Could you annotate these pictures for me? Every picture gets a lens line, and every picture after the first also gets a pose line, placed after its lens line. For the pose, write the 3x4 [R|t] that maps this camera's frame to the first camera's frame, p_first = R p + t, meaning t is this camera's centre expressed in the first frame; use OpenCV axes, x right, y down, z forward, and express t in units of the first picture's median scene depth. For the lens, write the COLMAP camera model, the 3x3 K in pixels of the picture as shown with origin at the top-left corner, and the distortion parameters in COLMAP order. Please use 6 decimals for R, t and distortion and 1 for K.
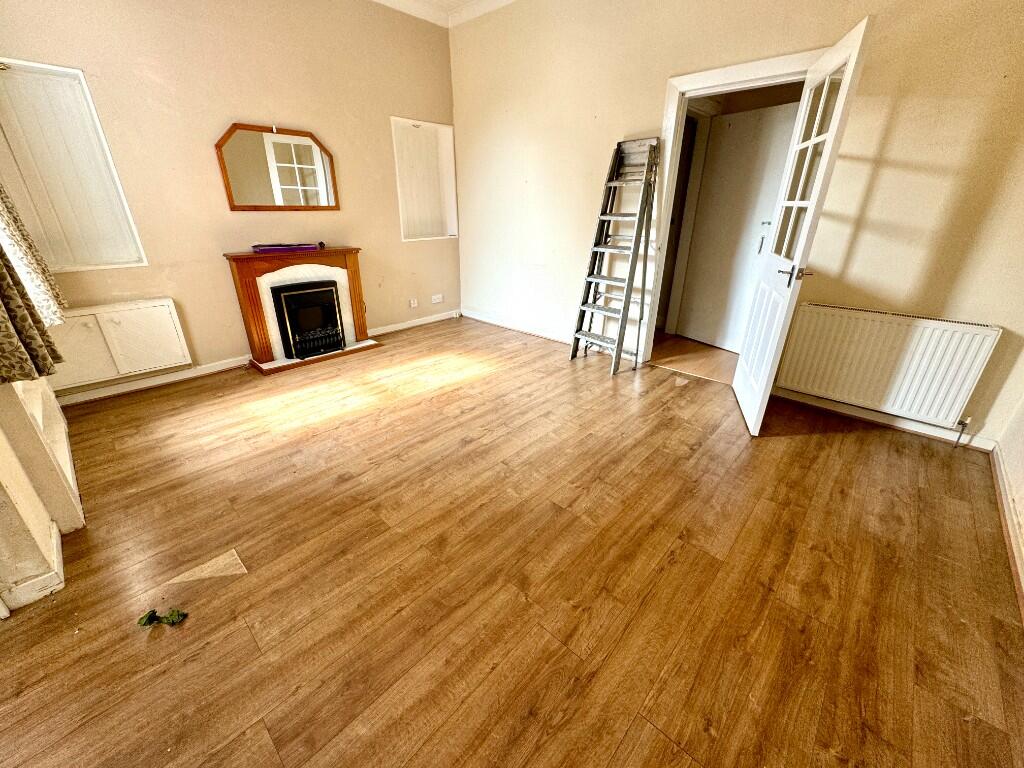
lens RADIAL K [[409.8, 0, 510.6], [0, 409.8, 382.1], [0, 0, 1]] dist [-0.003243, 0.000877]
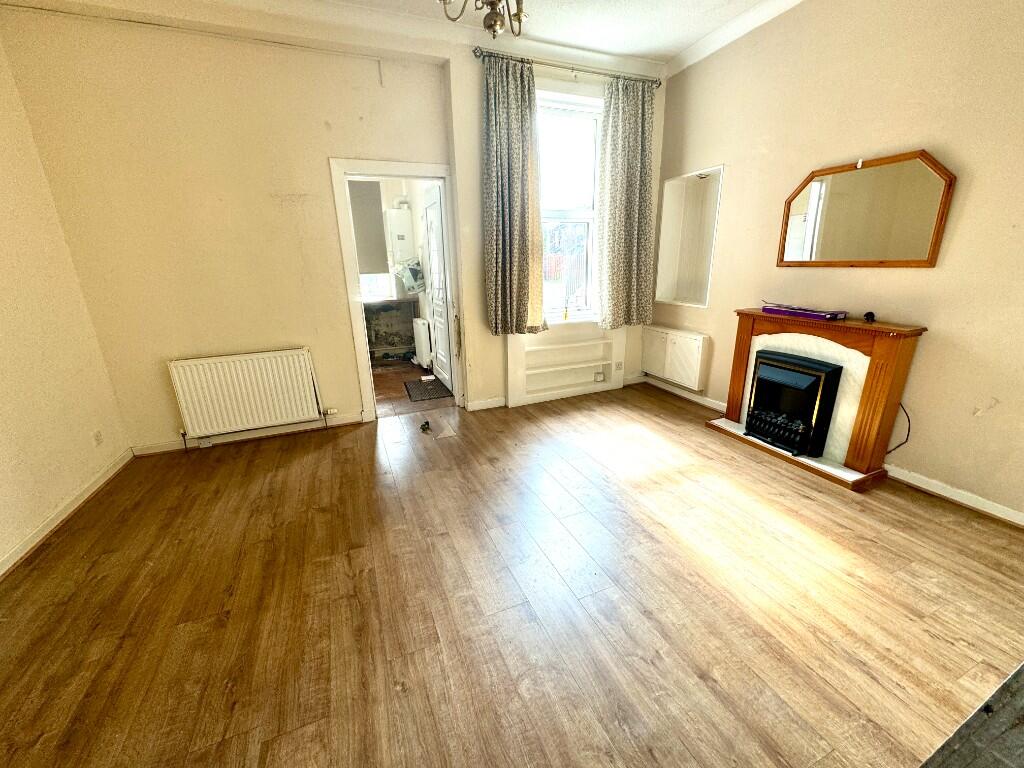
lens RADIAL K [[409.8, 0, 512.8], [0, 409.8, 382.2], [0, 0, 1]] dist [-0.003243, 0.000877]
pose [[-0.410972, 0.265537, -0.872119, 0.482920], [-0.340721, 0.842577, 0.417101, -0.403220], [0.845583, 0.468567, -0.255802, 0.903139]]
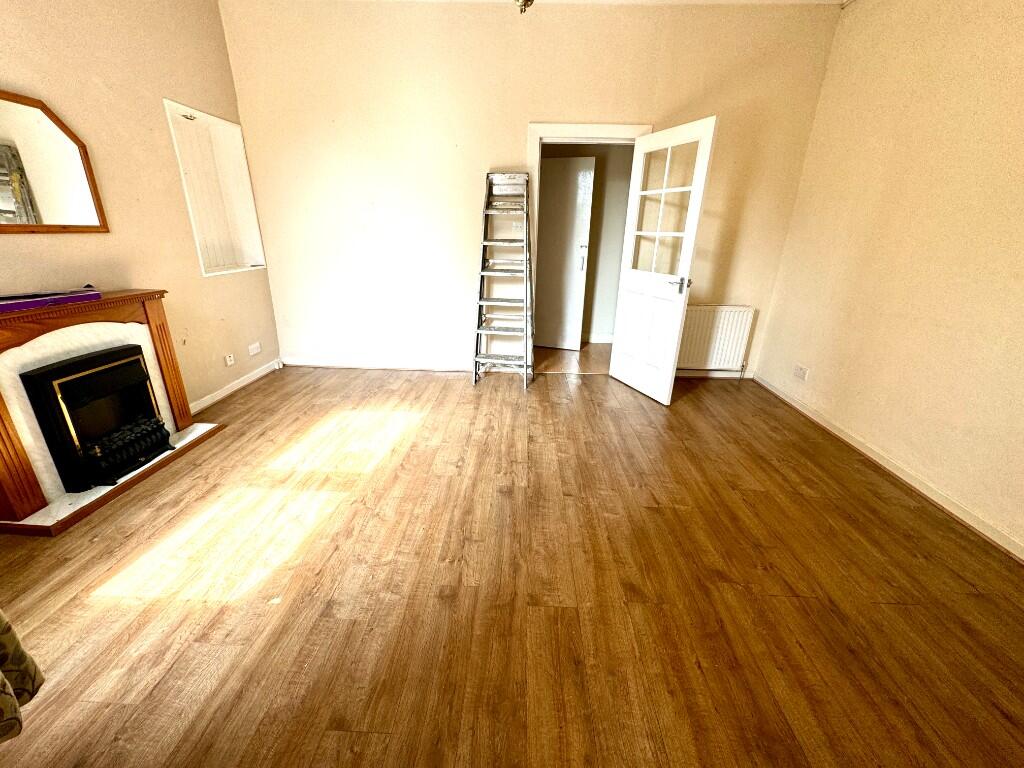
lens RADIAL K [[409.8, 0, 514.1], [0, 409.8, 381.2], [0, 0, 1]] dist [-0.003243, 0.000877]
pose [[0.754418, -0.213782, 0.620606, -0.487381], [0.242993, 0.969264, 0.038500, -0.097438], [-0.609761, 0.121757, 0.783177, 0.214453]]
